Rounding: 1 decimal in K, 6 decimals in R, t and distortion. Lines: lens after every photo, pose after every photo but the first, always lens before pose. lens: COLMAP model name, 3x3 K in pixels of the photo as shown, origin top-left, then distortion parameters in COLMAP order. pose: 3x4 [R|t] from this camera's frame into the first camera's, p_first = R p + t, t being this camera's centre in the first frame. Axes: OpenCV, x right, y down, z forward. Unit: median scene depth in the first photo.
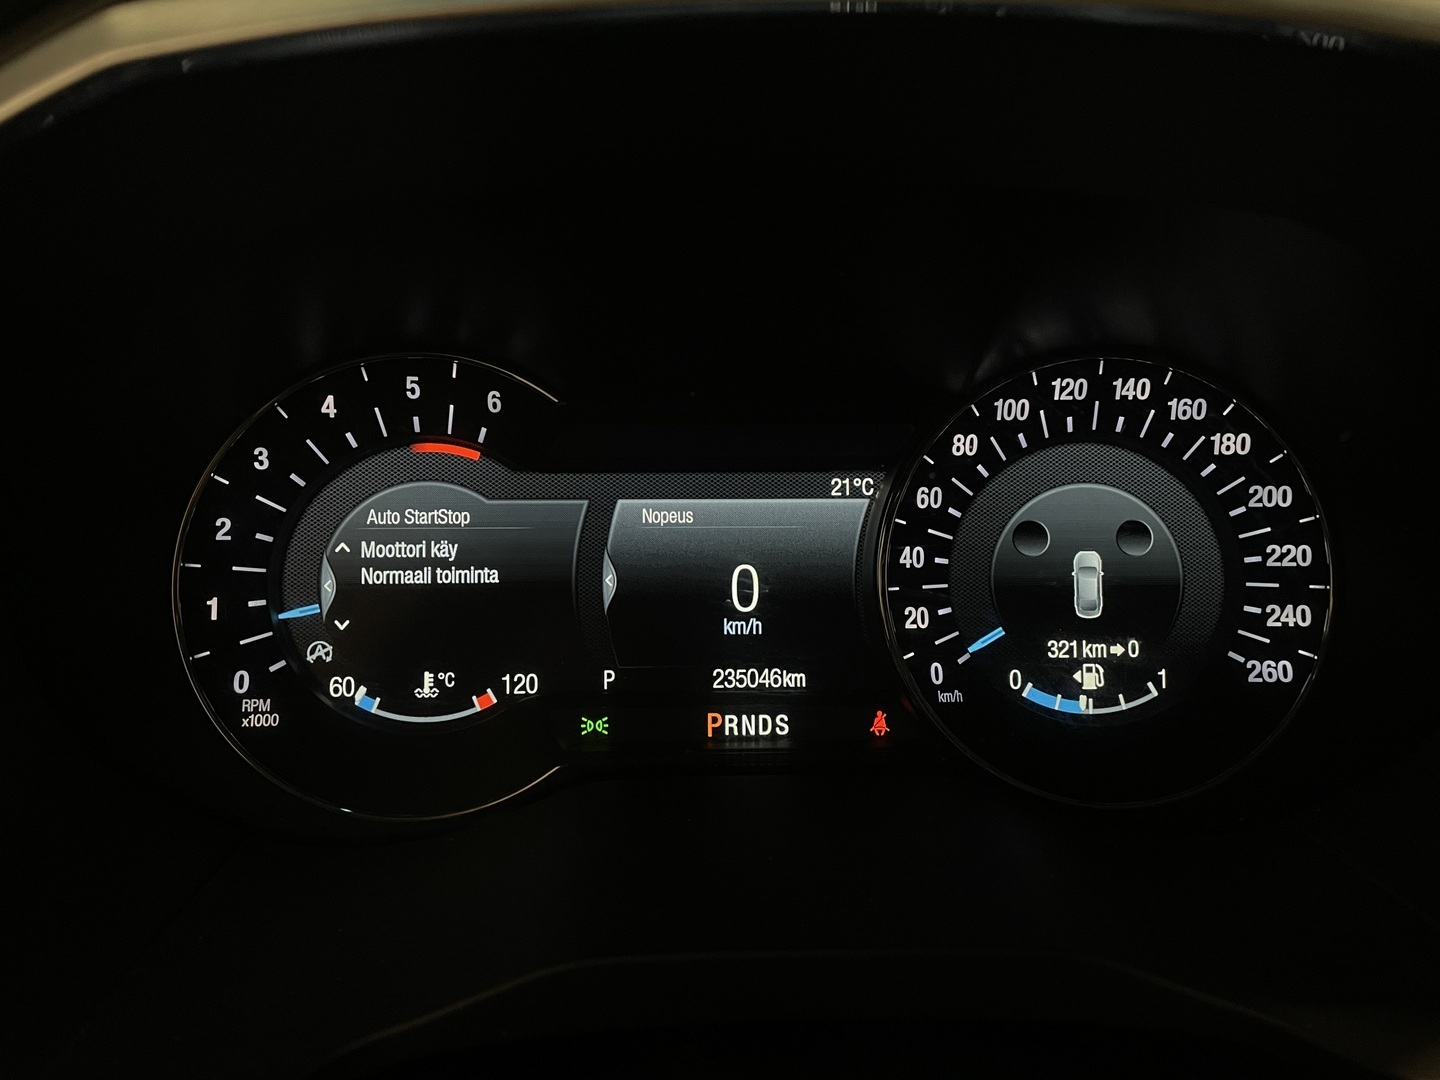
lens RADIAL K [[1095.9, 0, 718.4], [0, 1095.9, 533.1], [0, 0, 1]] dist [0.077192, -0.112928]
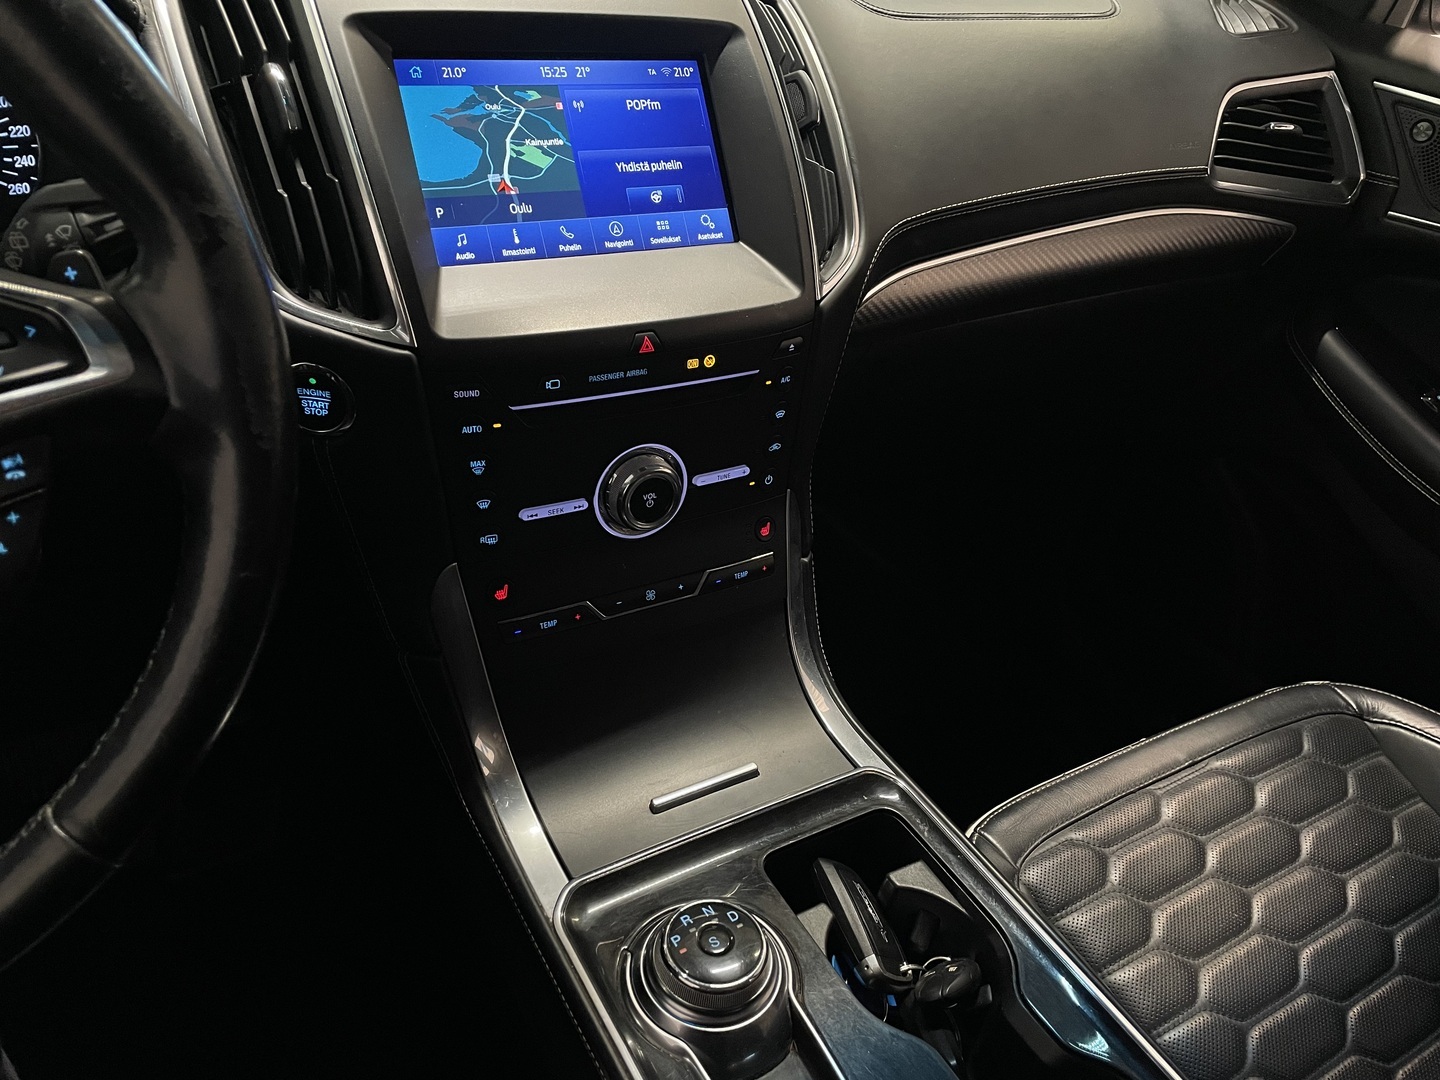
lens RADIAL K [[1095.9, 0, 728.6], [0, 1095.9, 533.9], [0, 0, 1]] dist [0.077192, -0.112928]
pose [[0.880505, -0.181767, 0.437803, 0.642133], [0.079499, 0.967105, 0.241634, 0.356553], [-0.467323, -0.177955, 0.865991, -1.558793]]
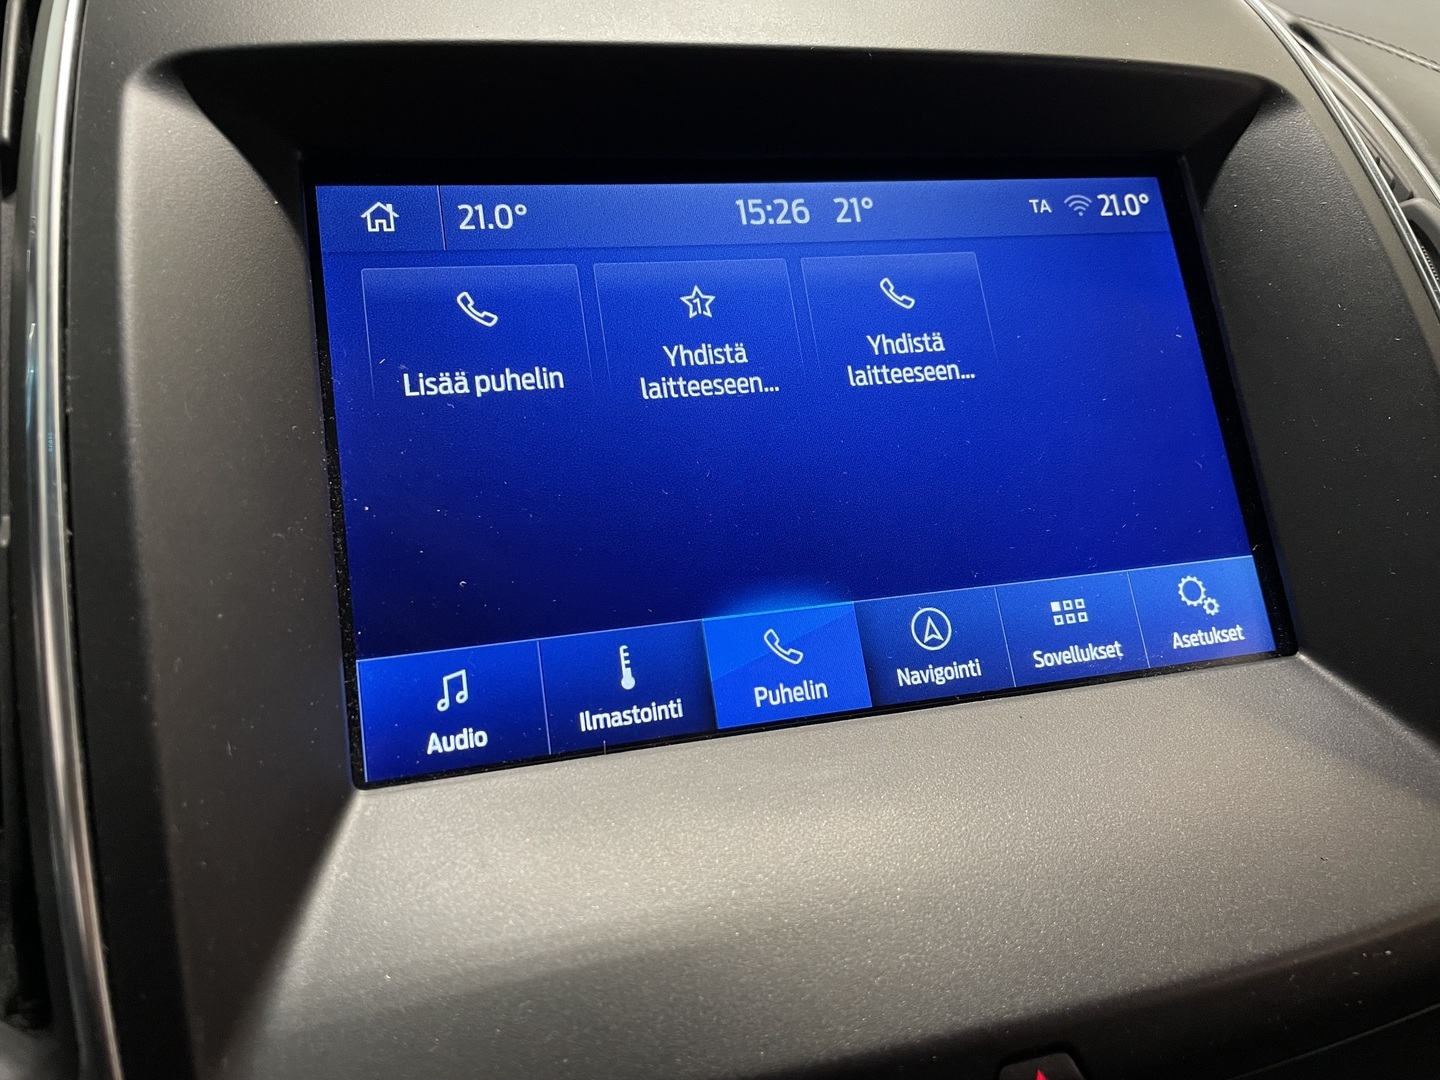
lens RADIAL K [[1095.9, 0, 723.1], [0, 1095.9, 531.5], [0, 0, 1]] dist [0.077192, -0.112928]
pose [[0.970622, -0.079884, 0.226960, 1.236982], [0.076411, 0.996786, 0.024062, 0.181522], [-0.228152, -0.006013, 0.973607, -0.085367]]
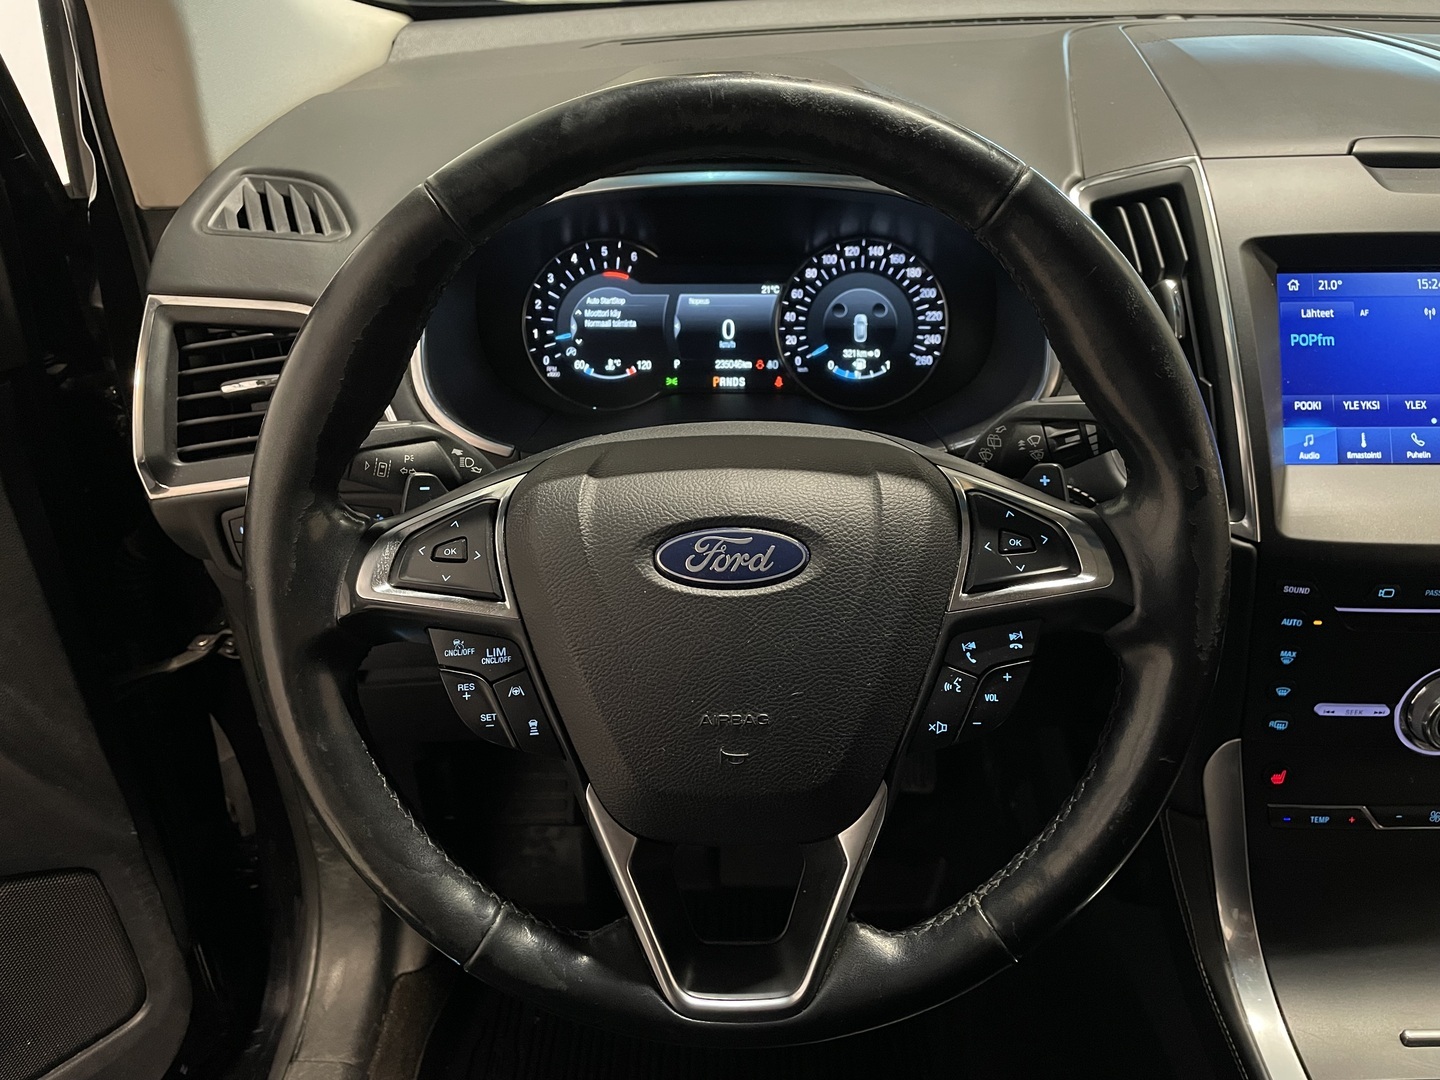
lens RADIAL K [[1095.9, 0, 721.1], [0, 1095.9, 532.0], [0, 0, 1]] dist [0.077192, -0.112928]
pose [[0.997935, 0.014712, -0.062529, 0.181391], [-0.004917, 0.988059, 0.153998, 0.126438], [0.064048, -0.153372, 0.986091, -1.696205]]
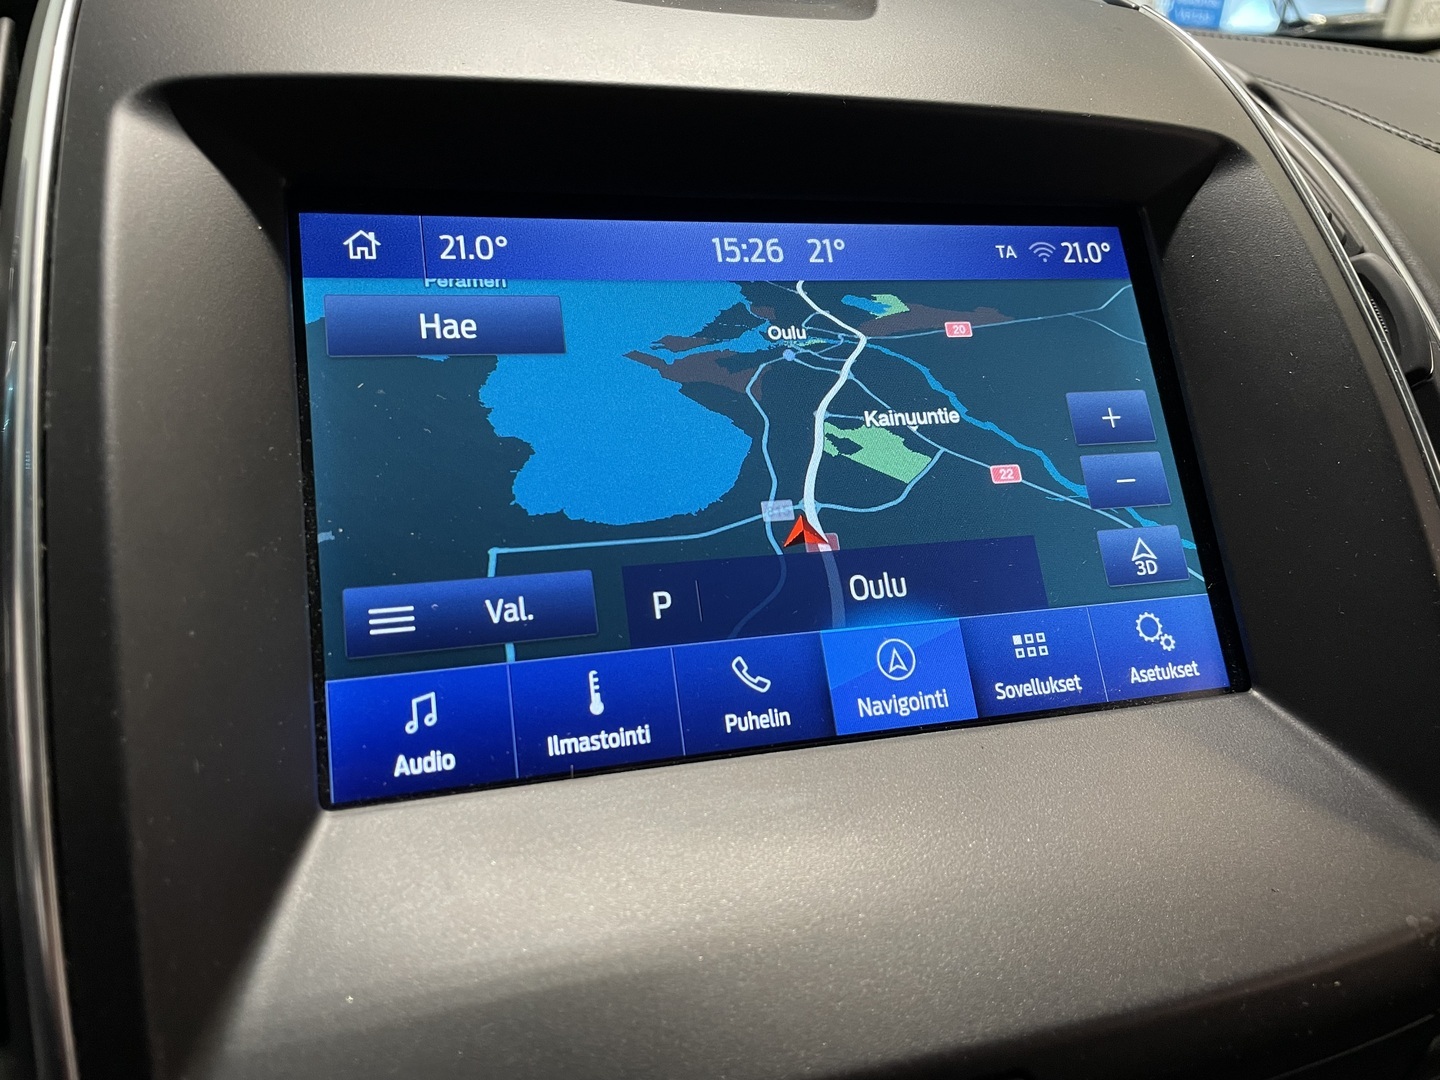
lens RADIAL K [[1095.9, 0, 723.6], [0, 1095.9, 530.2], [0, 0, 1]] dist [0.077192, -0.112928]
pose [[0.964830, -0.053923, 0.257285, 1.232265], [0.057716, 0.998307, -0.007208, 0.185580], [-0.256461, 0.021804, 0.966309, -0.097279]]
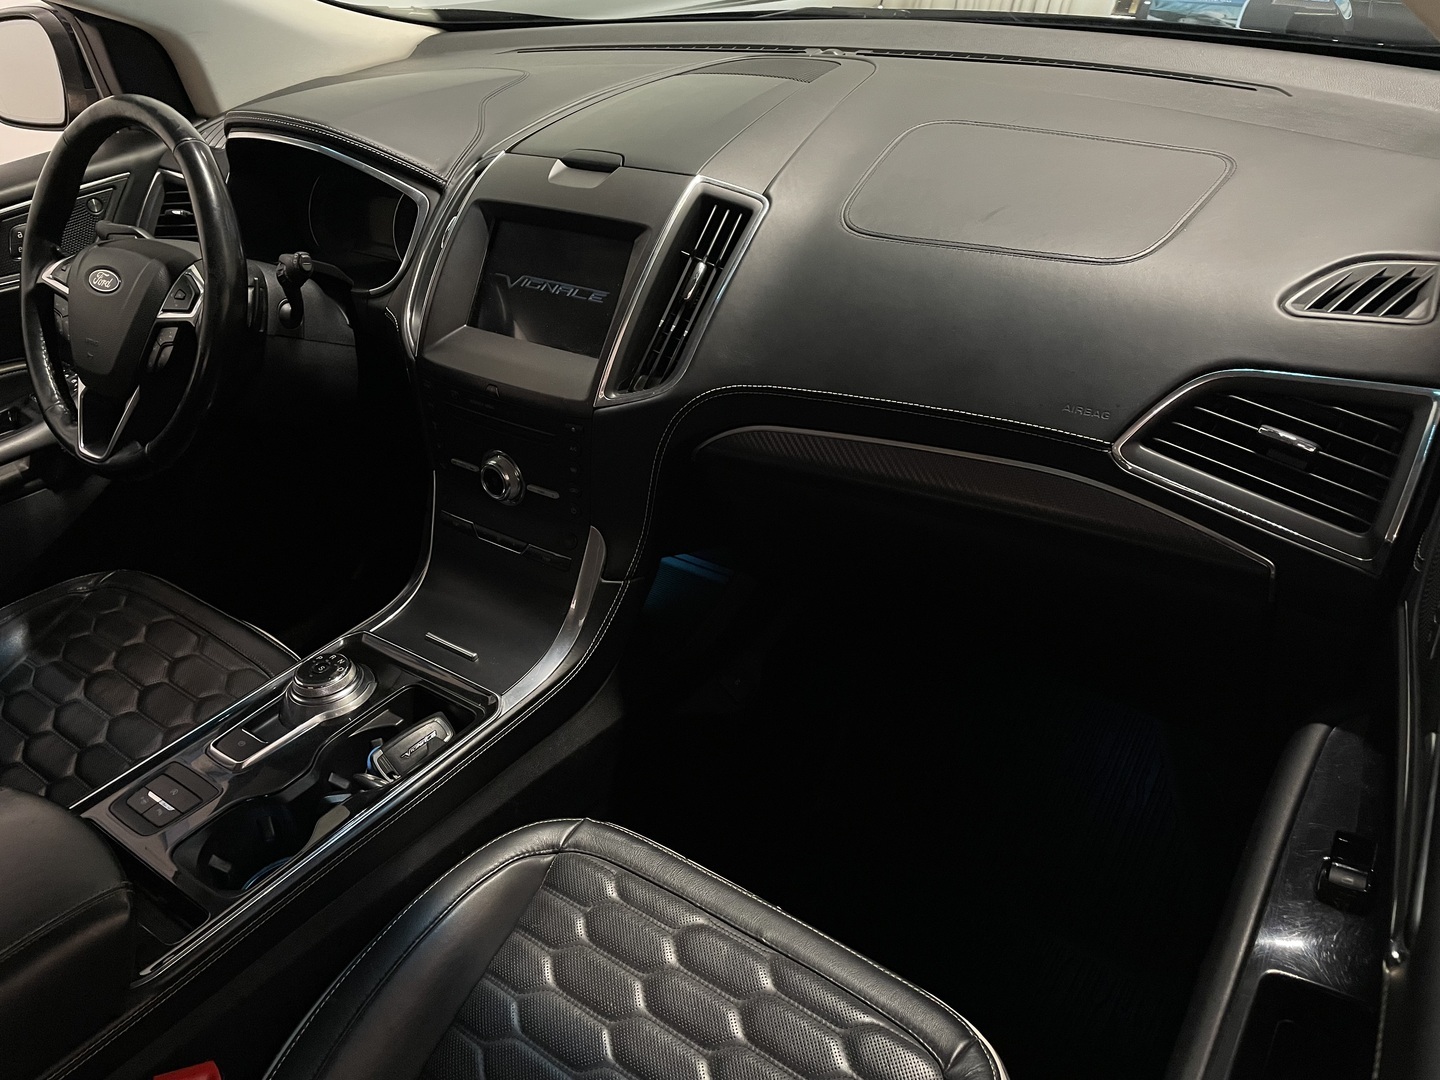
lens RADIAL K [[1095.9, 0, 714.2], [0, 1095.9, 545.9], [0, 0, 1]] dist [0.077192, -0.112928]
pose [[0.775509, 0.287445, -0.562104, 4.355692], [-0.164263, 0.951543, 0.259968, -0.100981], [0.609593, -0.109275, 0.785147, -2.124713]]
